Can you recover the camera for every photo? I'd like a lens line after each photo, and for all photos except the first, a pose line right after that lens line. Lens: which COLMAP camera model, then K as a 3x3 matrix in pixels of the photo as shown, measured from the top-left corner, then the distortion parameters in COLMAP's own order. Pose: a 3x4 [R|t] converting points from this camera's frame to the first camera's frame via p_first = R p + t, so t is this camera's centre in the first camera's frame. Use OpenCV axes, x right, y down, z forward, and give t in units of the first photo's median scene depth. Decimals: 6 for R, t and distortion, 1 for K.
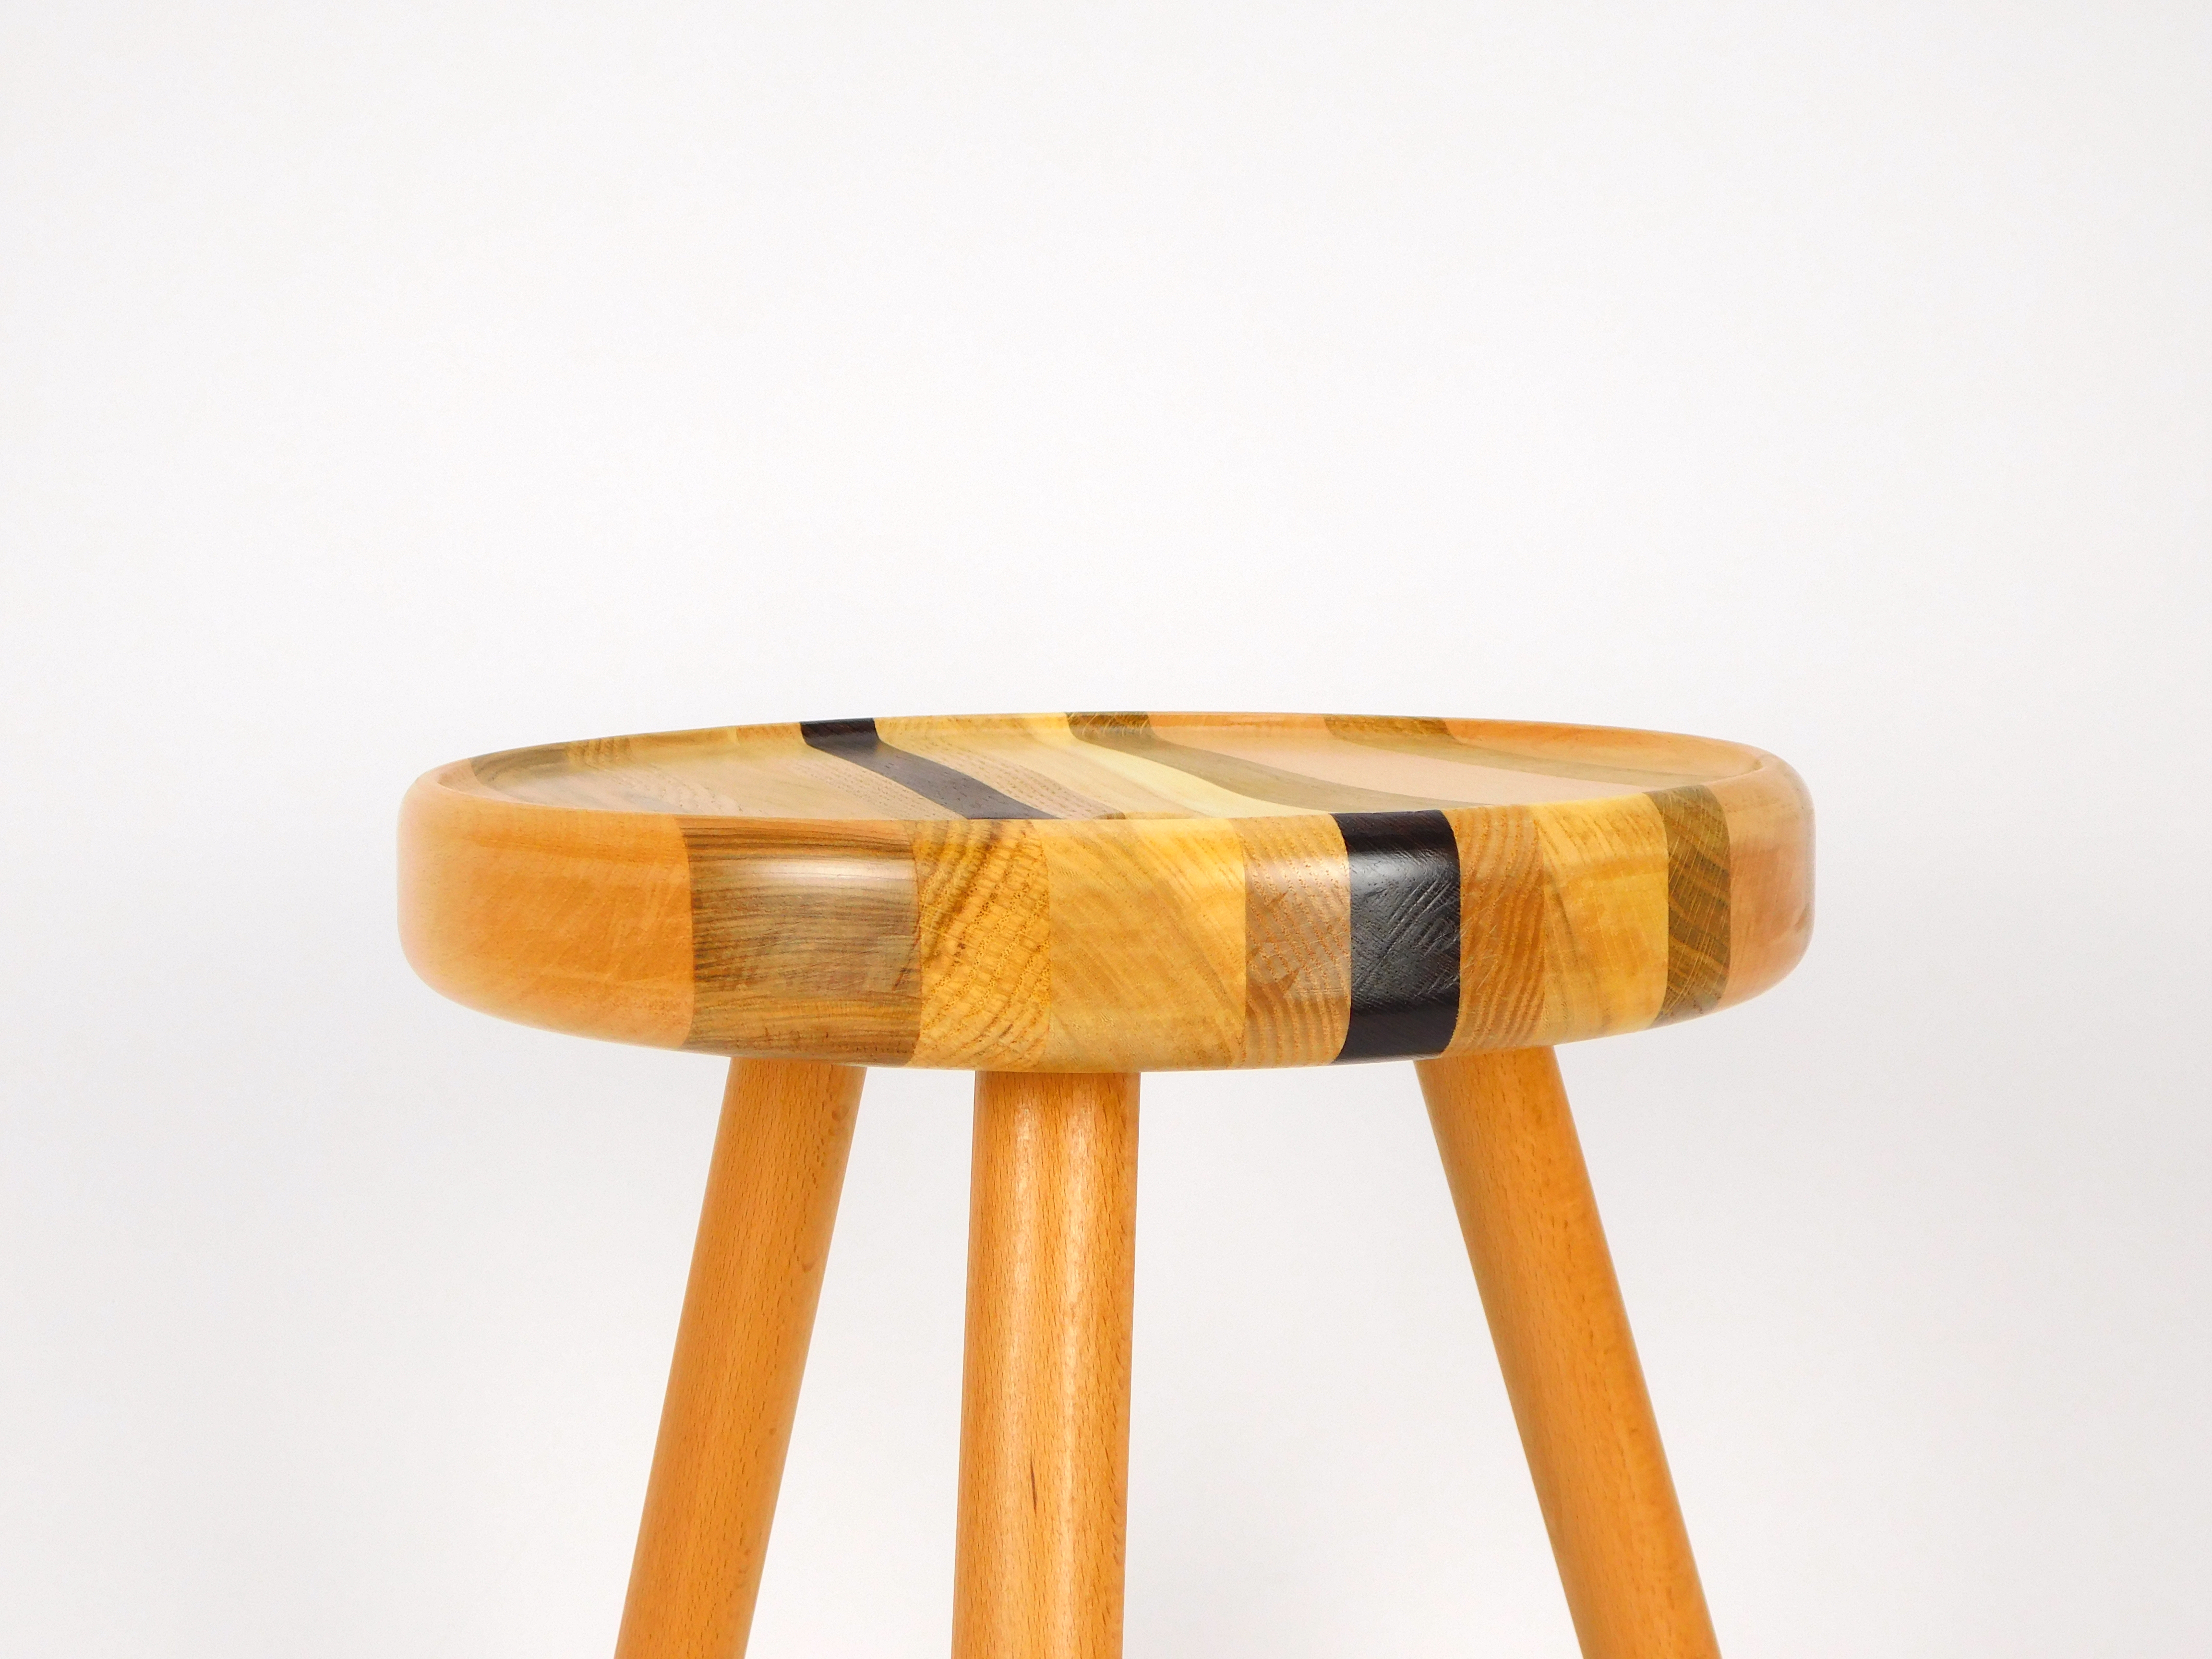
lens RADIAL K [[3225.2, 0, 1106.0], [0, 3225.2, 829.5], [0, 0, 1]] dist [0.003931, 0.028690]
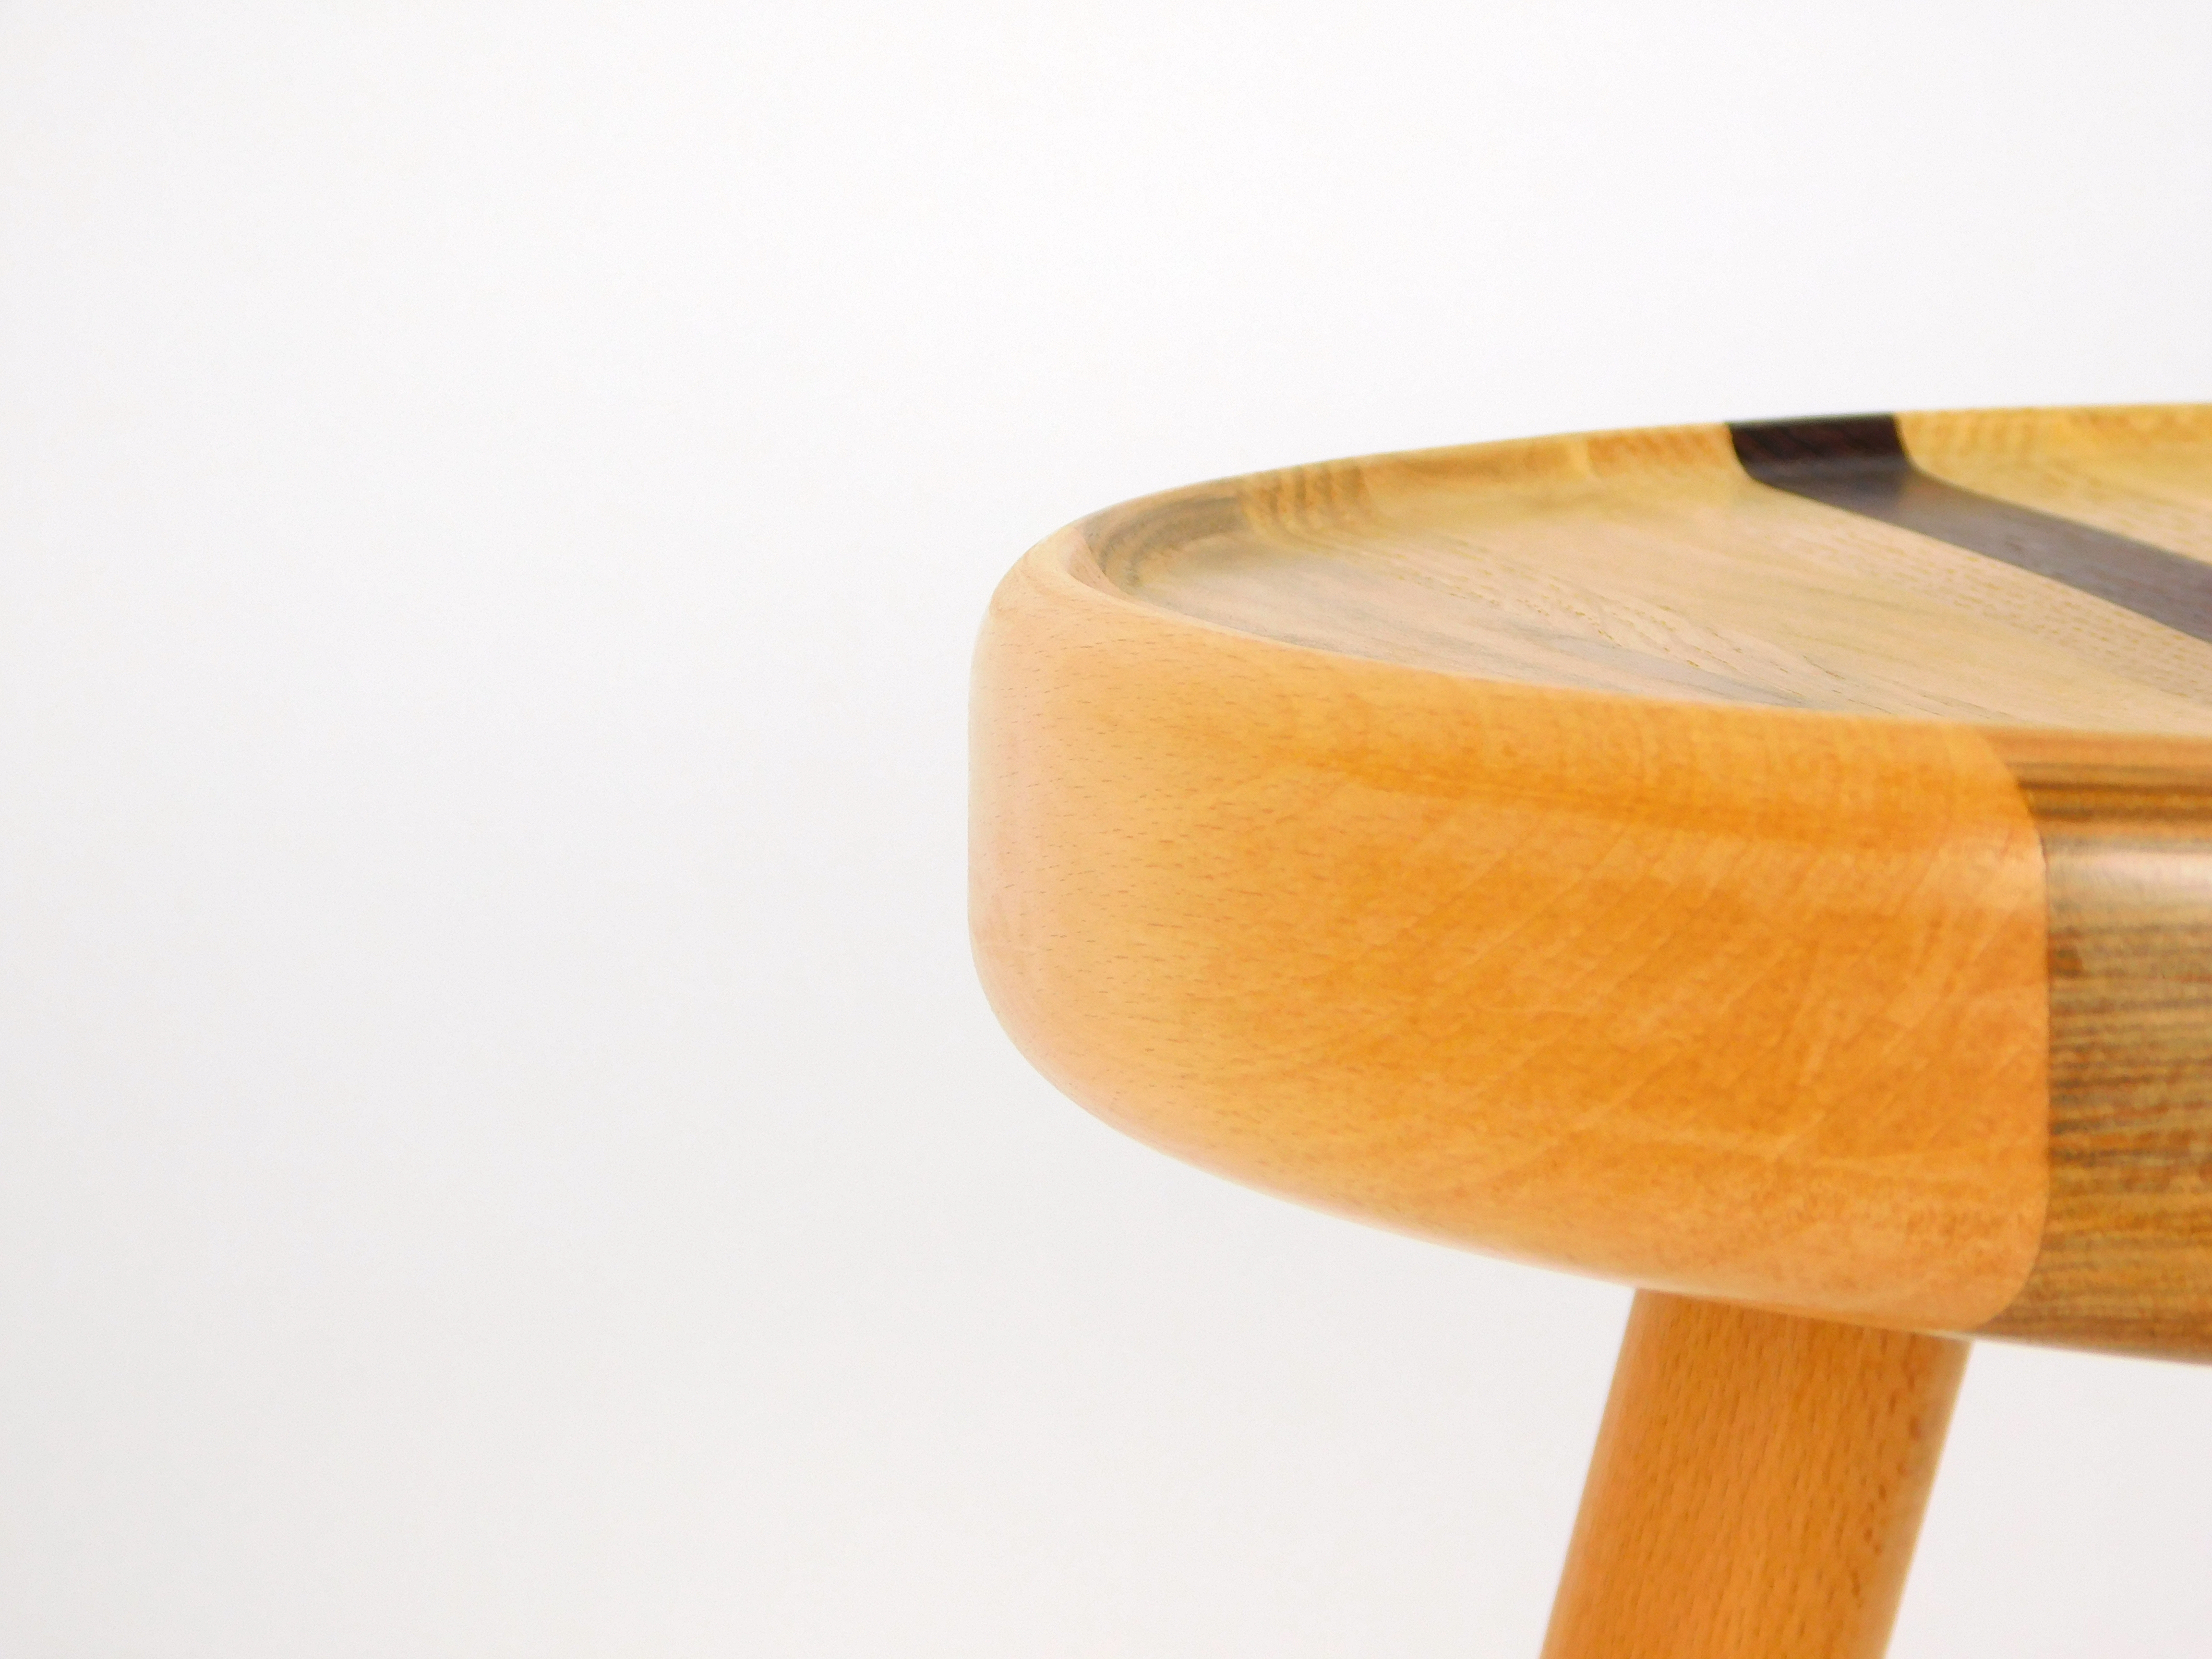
lens RADIAL K [[7533.7, 0, 1106.0], [0, 7533.7, 829.5], [0, 0, 1]] dist [-0.222783, -1.215682]
pose [[0.998837, 0.010898, -0.046957, -0.192584], [-0.009281, 0.999361, 0.034524, -0.021833], [0.047303, -0.034048, 0.998300, 0.102878]]
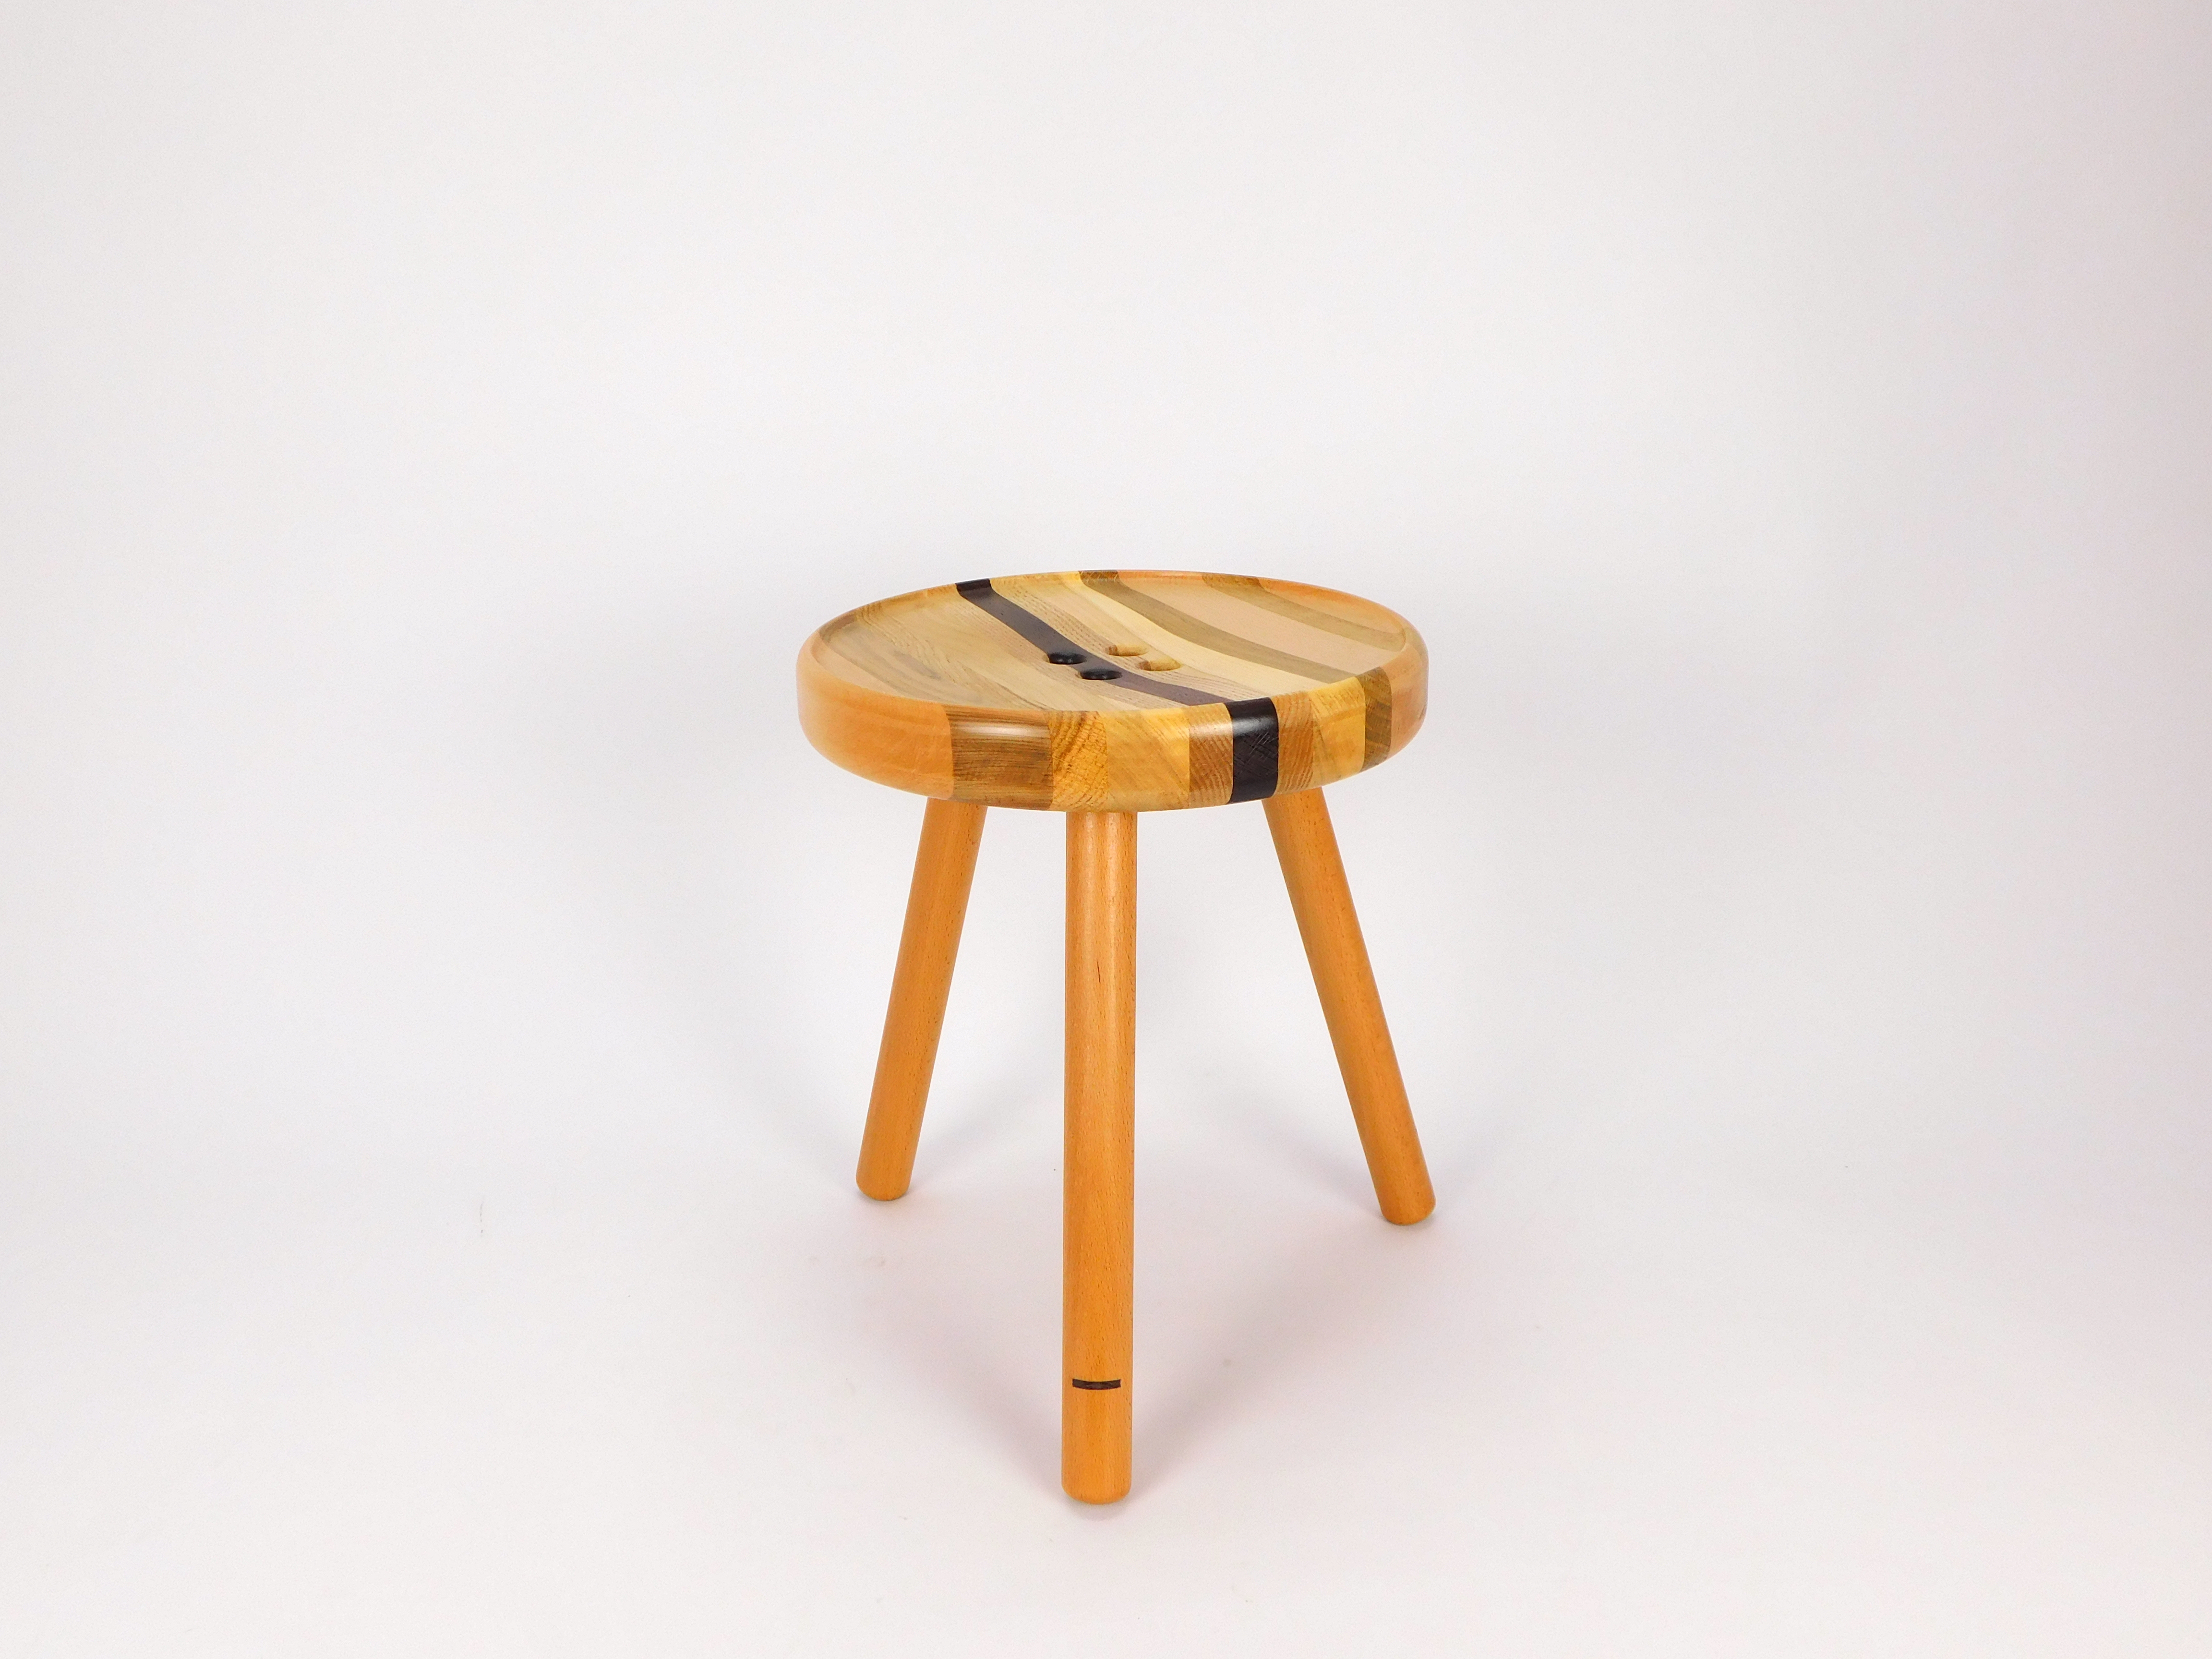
lens RADIAL K [[1773.0, 0, 1106.0], [0, 1773.0, 829.5], [0, 0, 1]] dist [-0.001503, -0.003211]
pose [[0.999137, -0.024016, 0.033892, -0.059749], [0.016337, 0.977356, 0.210969, -0.180767], [-0.038191, -0.210233, 0.976905, -0.268570]]
